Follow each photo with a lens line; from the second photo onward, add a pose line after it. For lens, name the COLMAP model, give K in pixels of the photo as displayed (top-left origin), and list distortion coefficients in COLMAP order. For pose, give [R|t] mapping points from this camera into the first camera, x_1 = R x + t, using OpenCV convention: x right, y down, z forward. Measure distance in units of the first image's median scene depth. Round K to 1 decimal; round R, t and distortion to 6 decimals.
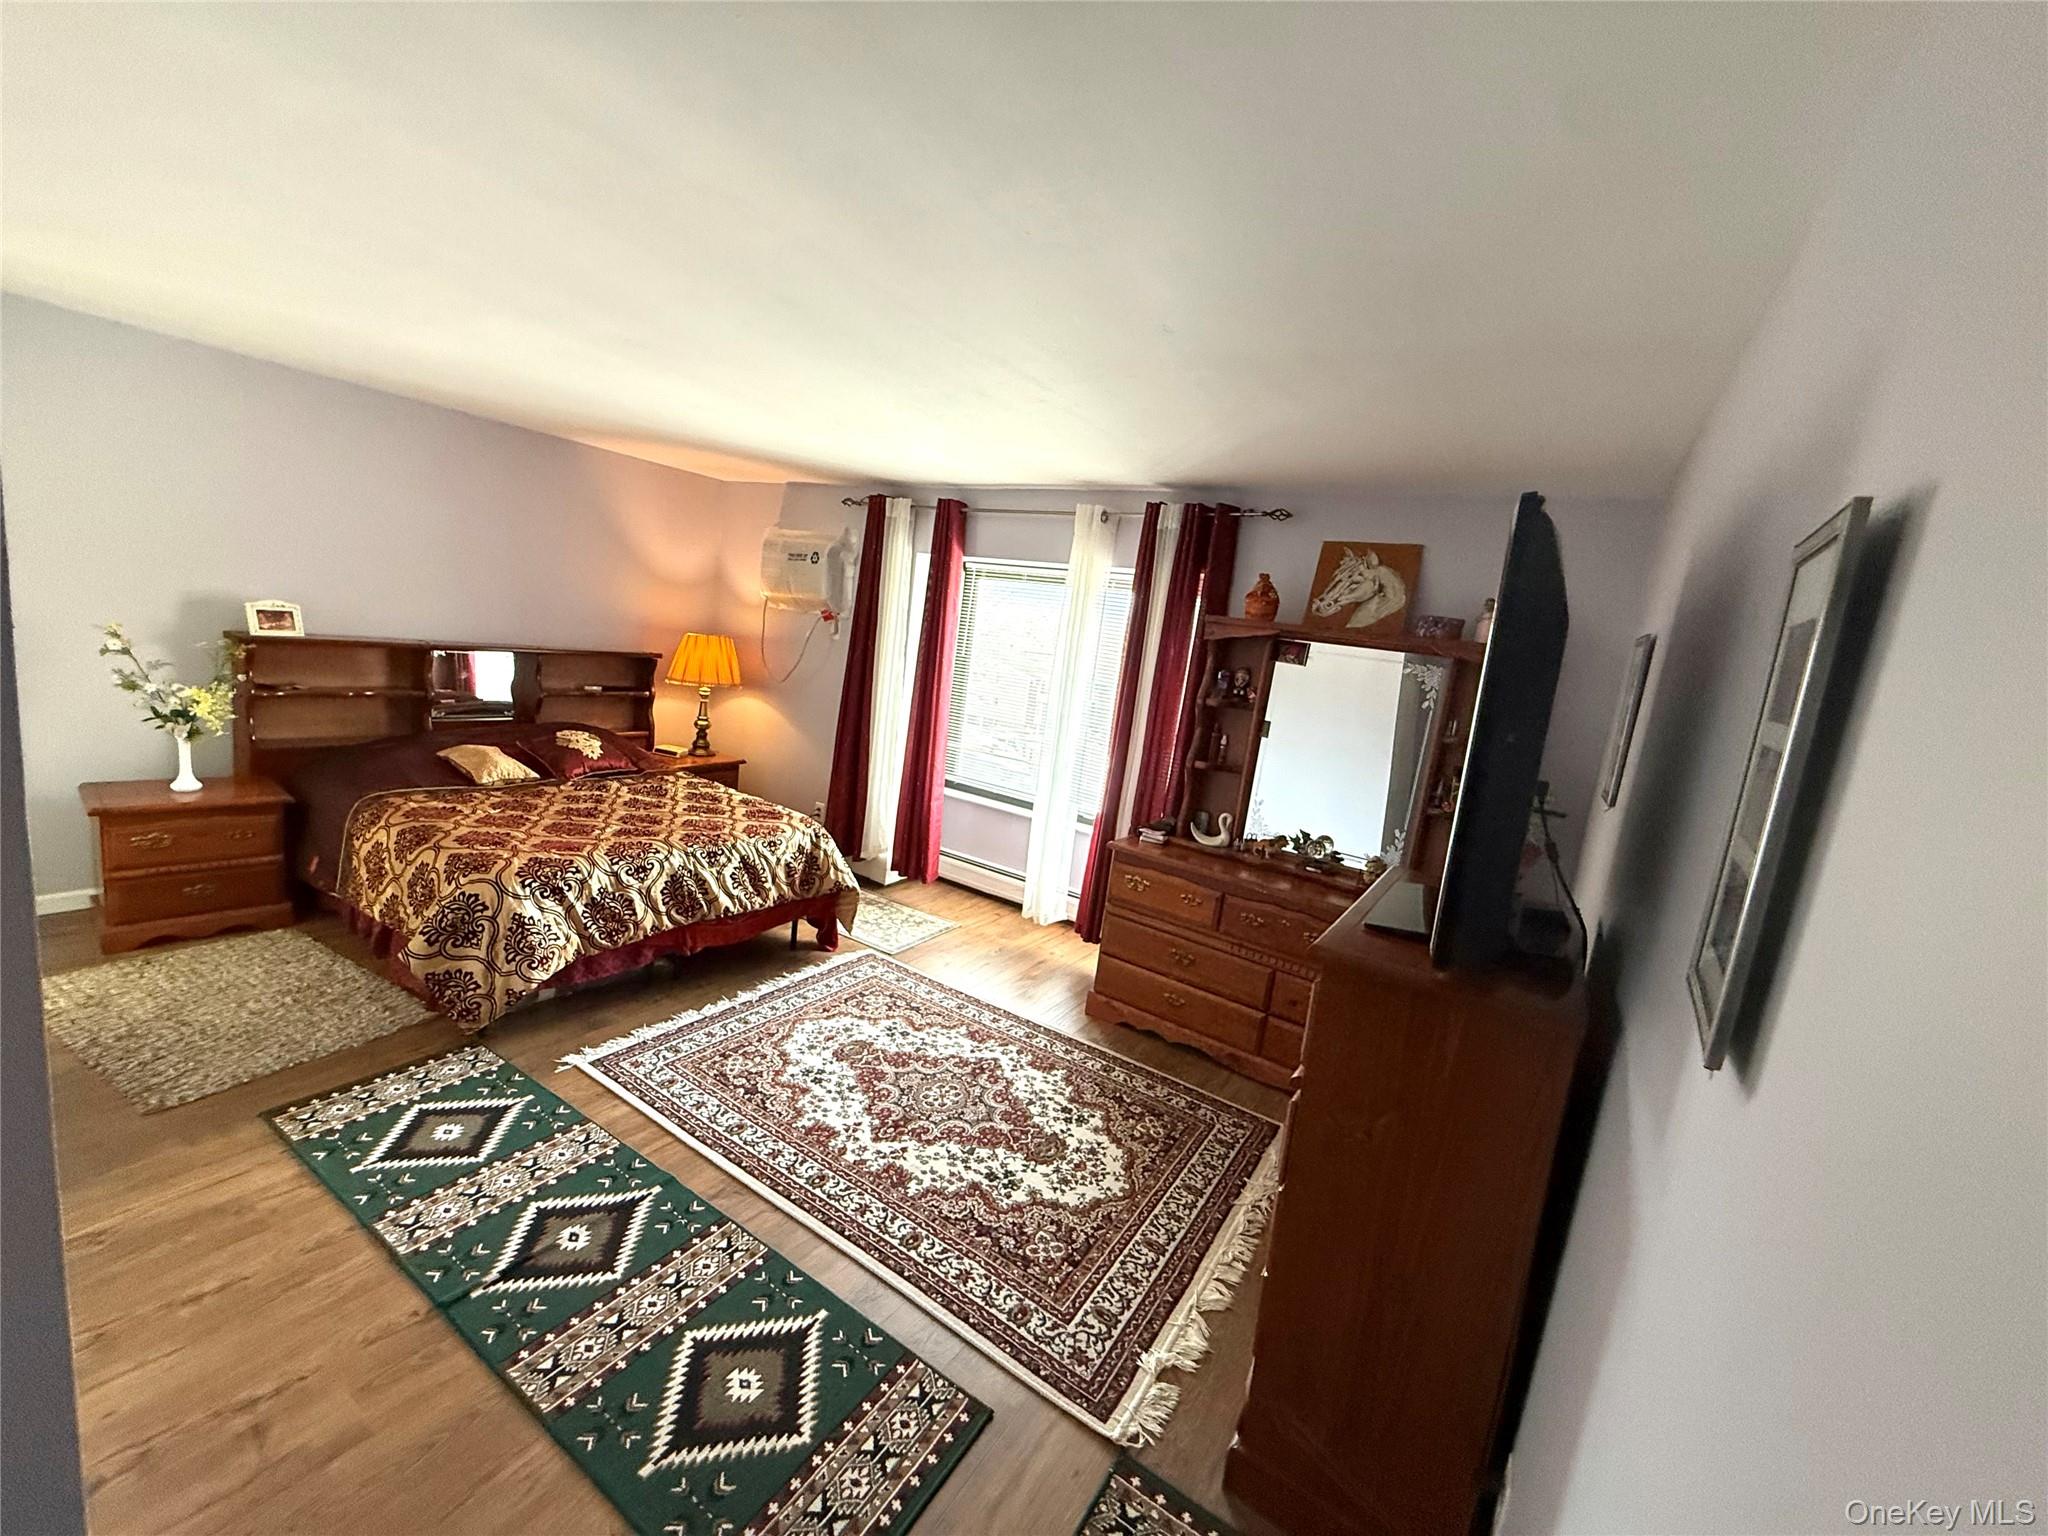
lens RADIAL K [[812.1, 0, 1019.7], [0, 812.1, 769.5], [0, 0, 1]] dist [-0.001065, 0.000321]
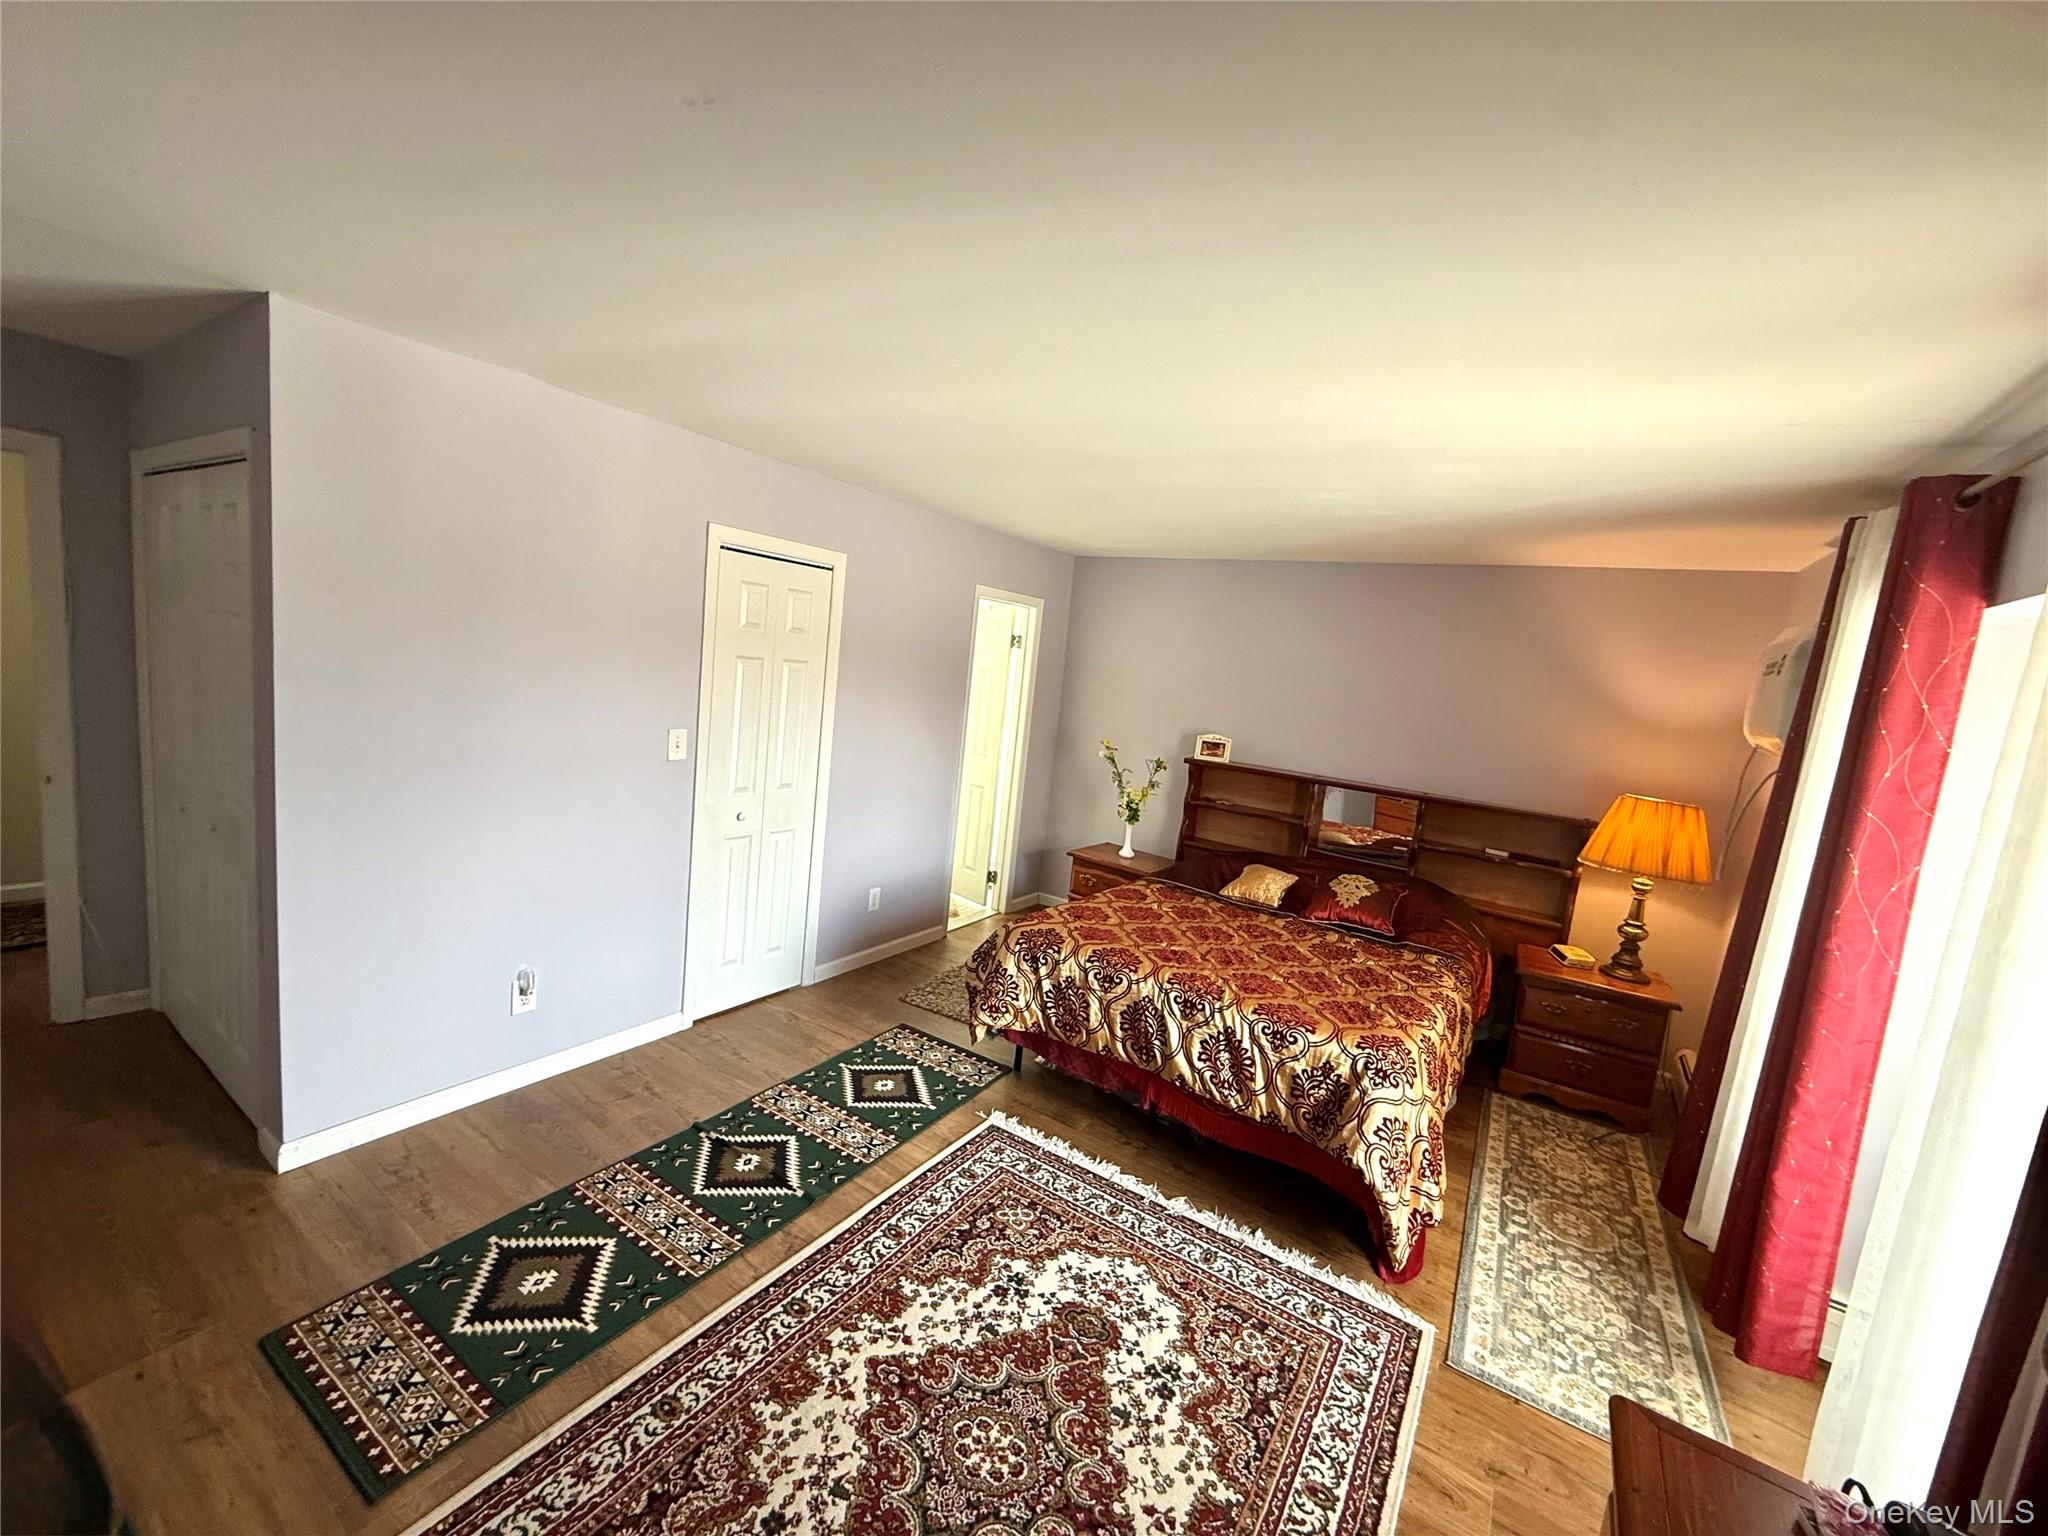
lens RADIAL K [[812.1, 0, 1019.7], [0, 812.1, 769.5], [0, 0, 1]] dist [-0.001065, 0.000321]
pose [[0.000562, 0.004929, -0.999988, 0.498355], [-0.272207, 0.962228, 0.004590, -0.091572], [0.962239, 0.272201, 0.001883, 0.874082]]
